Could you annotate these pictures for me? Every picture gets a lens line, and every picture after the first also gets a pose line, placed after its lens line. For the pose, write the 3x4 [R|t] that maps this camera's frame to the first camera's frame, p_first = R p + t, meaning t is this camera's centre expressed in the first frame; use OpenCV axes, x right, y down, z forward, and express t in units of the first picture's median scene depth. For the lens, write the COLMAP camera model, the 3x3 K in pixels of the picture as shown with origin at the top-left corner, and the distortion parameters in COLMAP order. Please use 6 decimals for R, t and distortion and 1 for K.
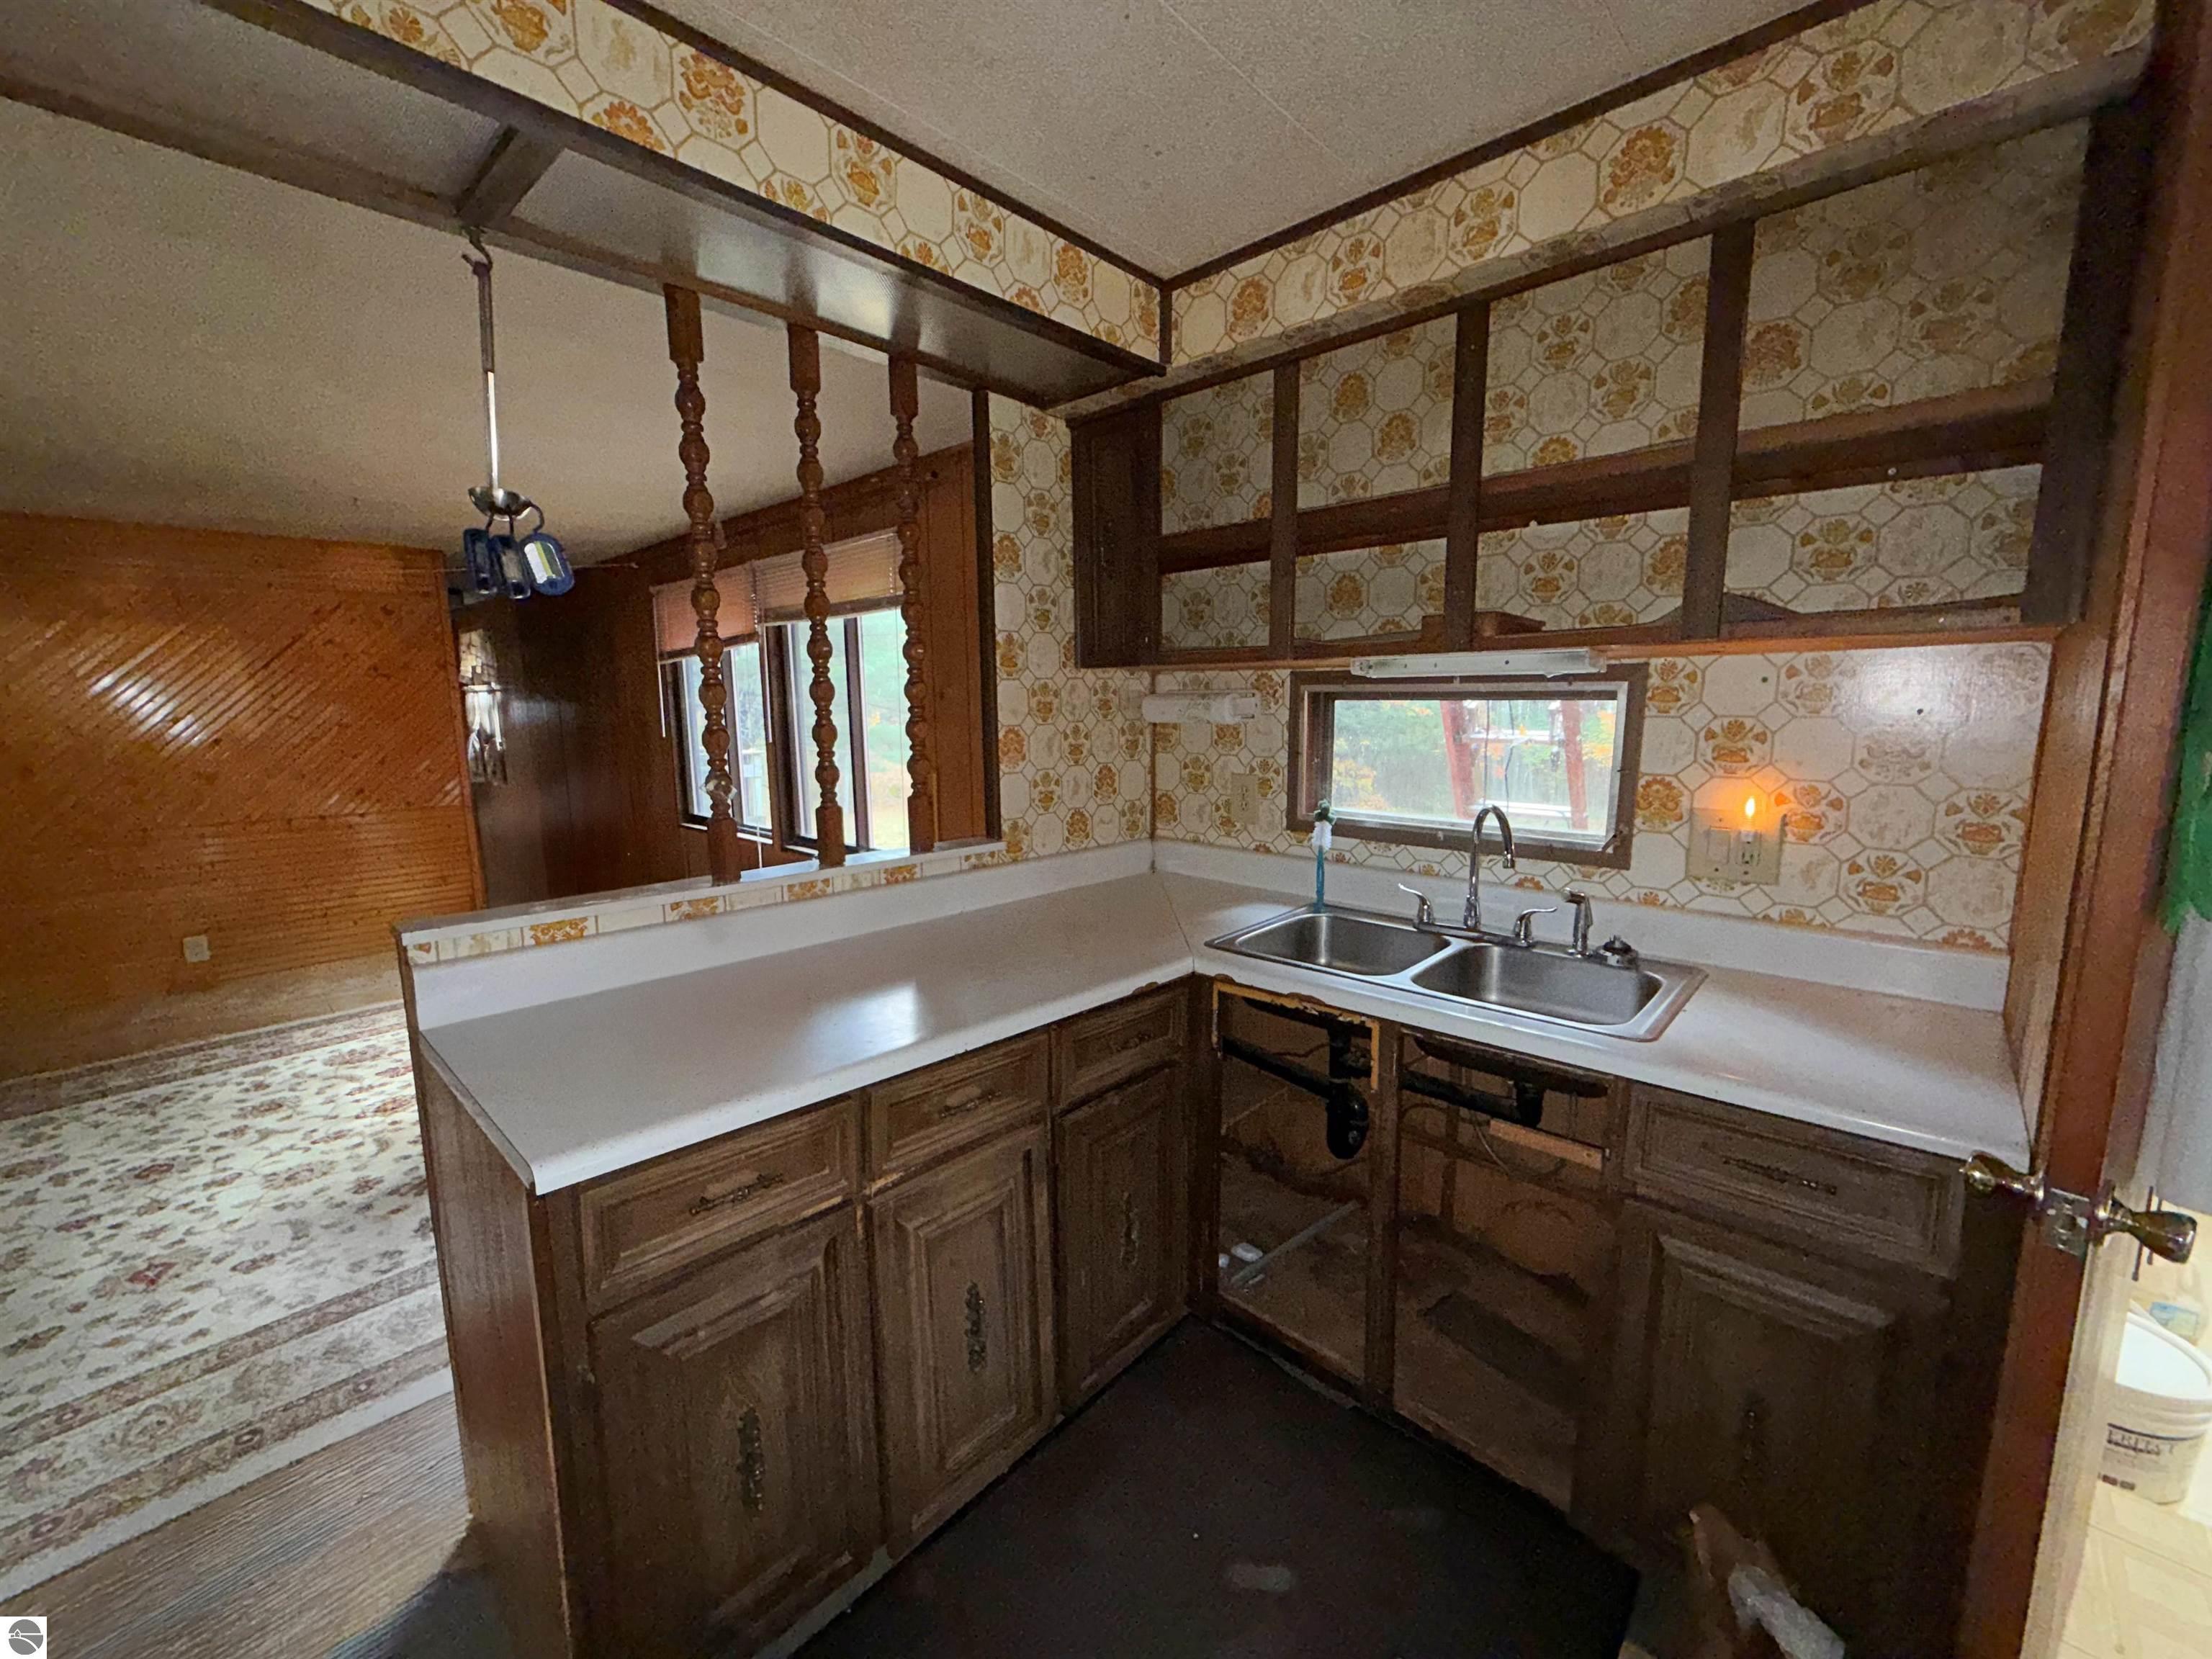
lens RADIAL K [[883.8, 0, 1096.0], [0, 883.8, 827.7], [0, 0, 1]] dist [-0.000762, 0.000042]
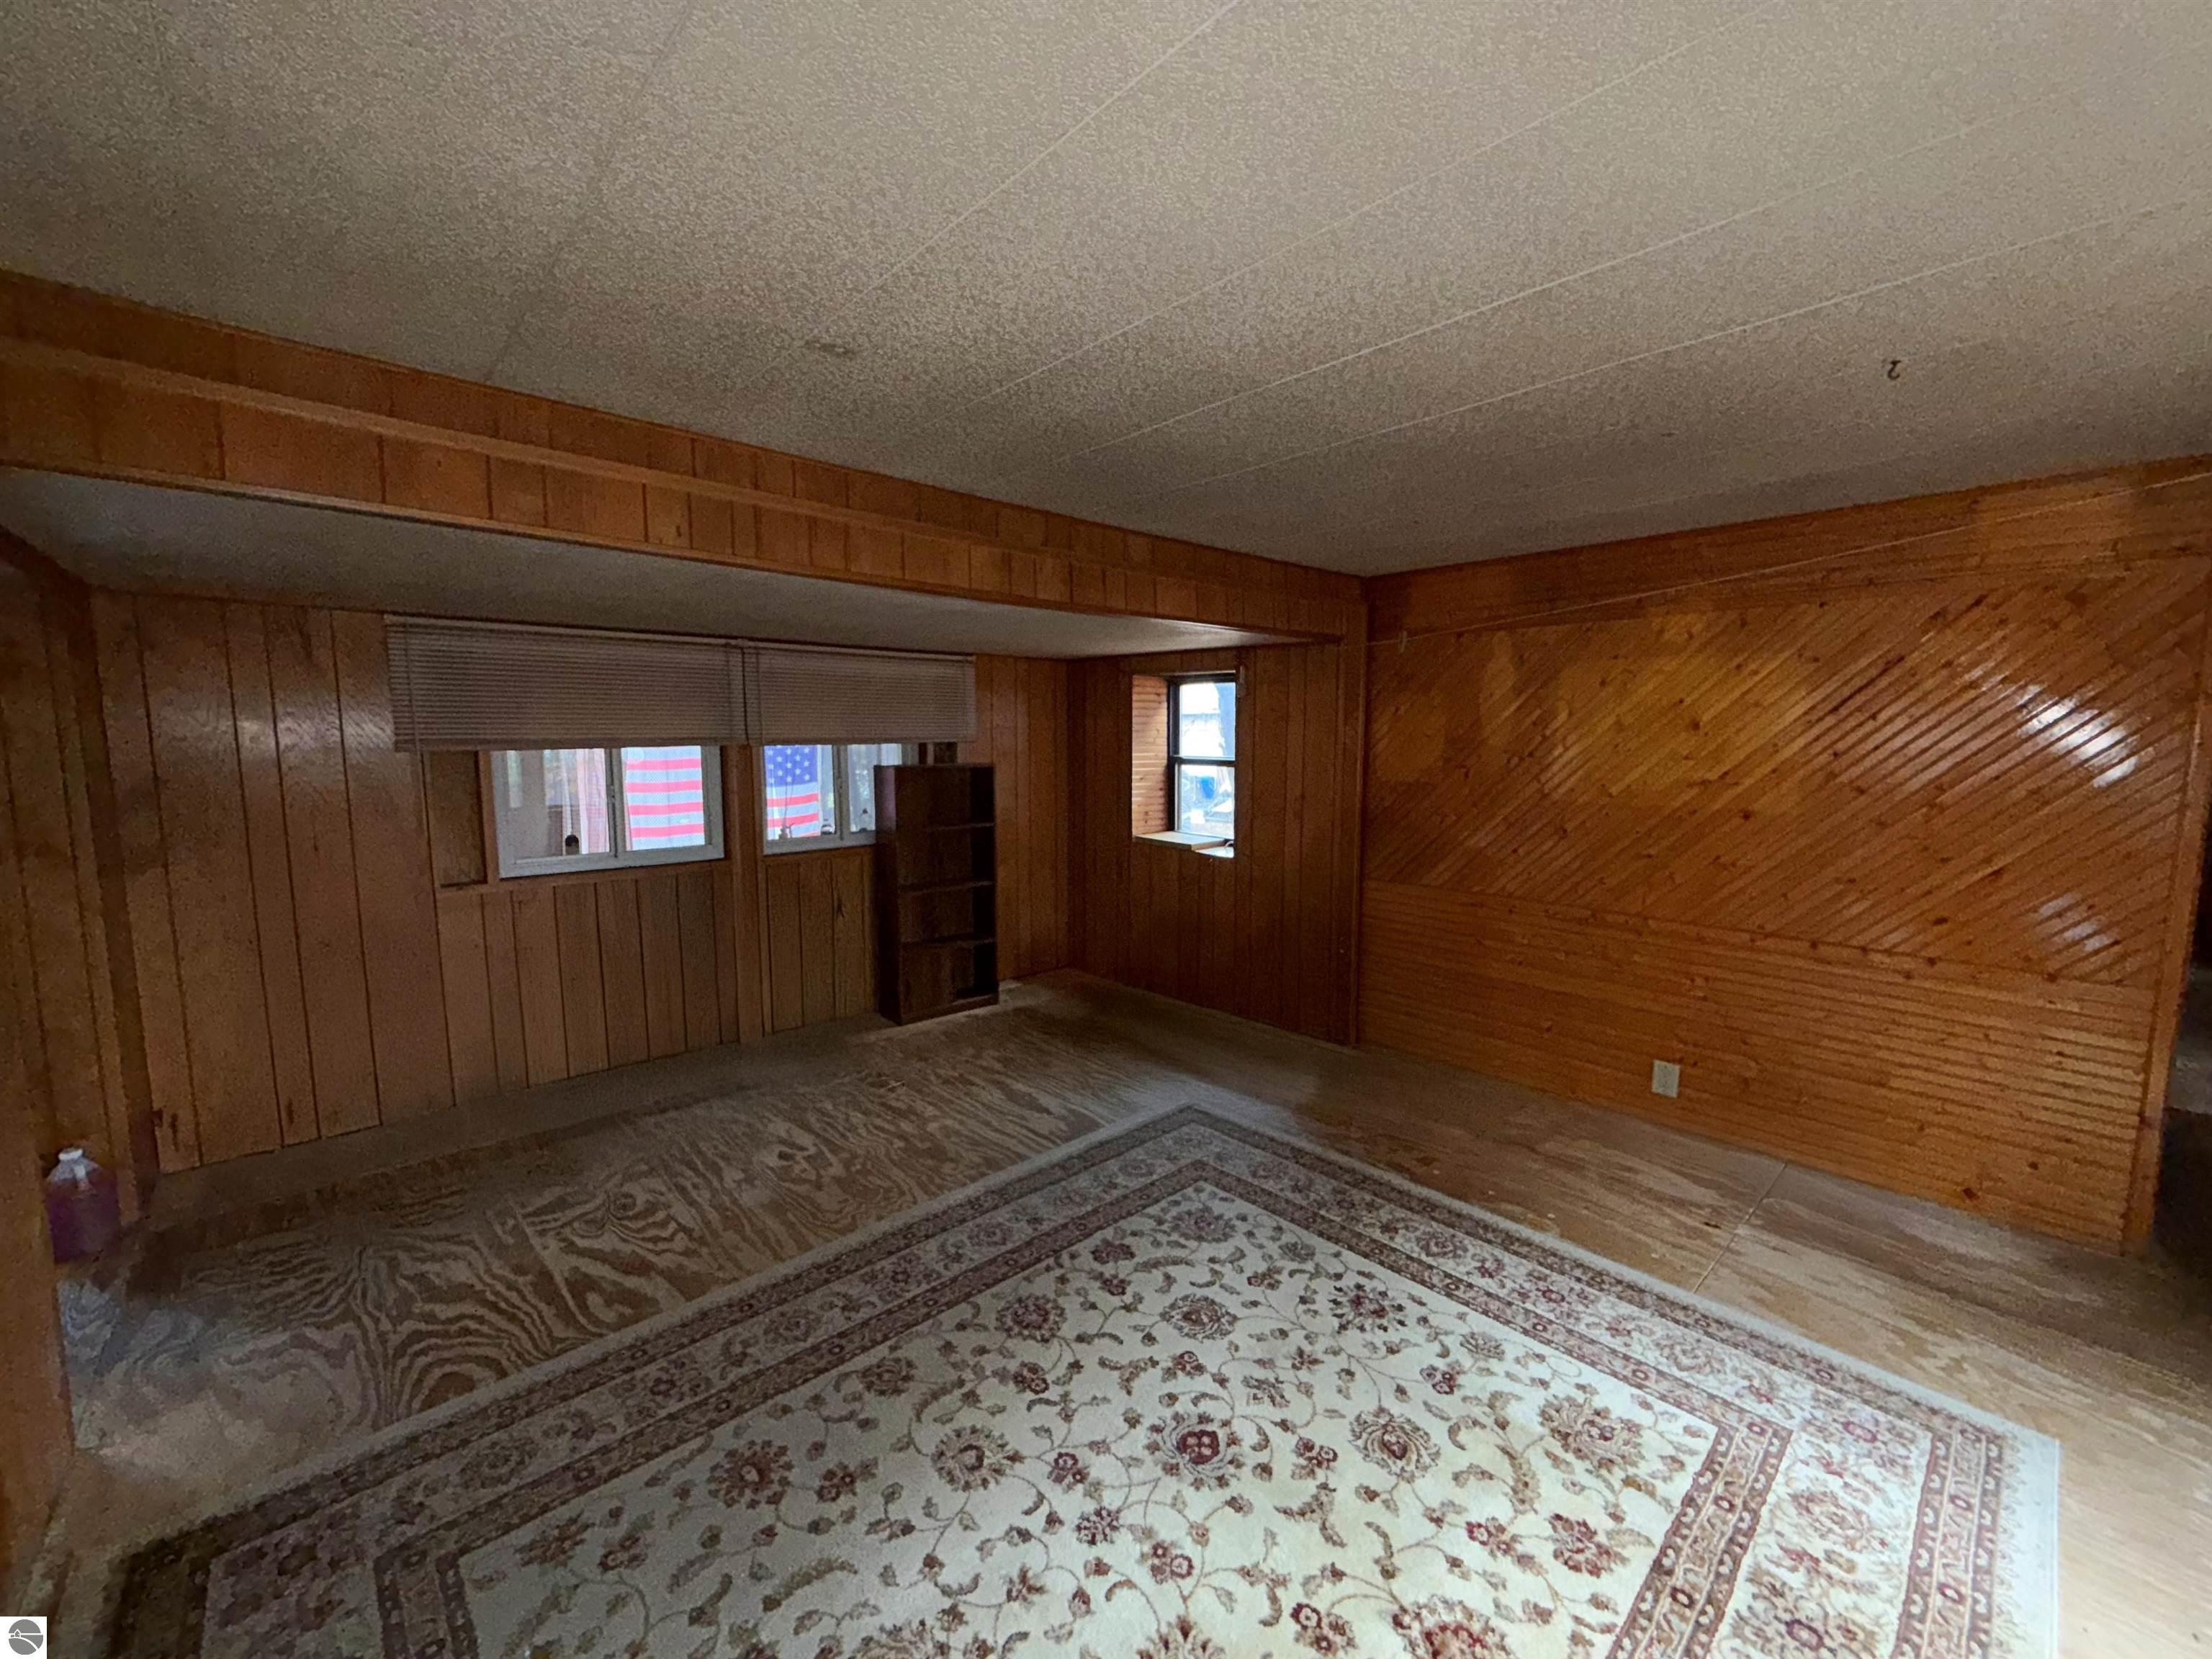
lens RADIAL K [[883.8, 0, 1098.1], [0, 883.8, 823.6], [0, 0, 1]] dist [-0.000762, 0.000042]
pose [[-0.069085, 0.112045, -0.991299, -0.371962], [-0.148000, 0.981526, 0.121255, -0.151491], [0.986571, 0.155089, -0.051227, 0.779840]]
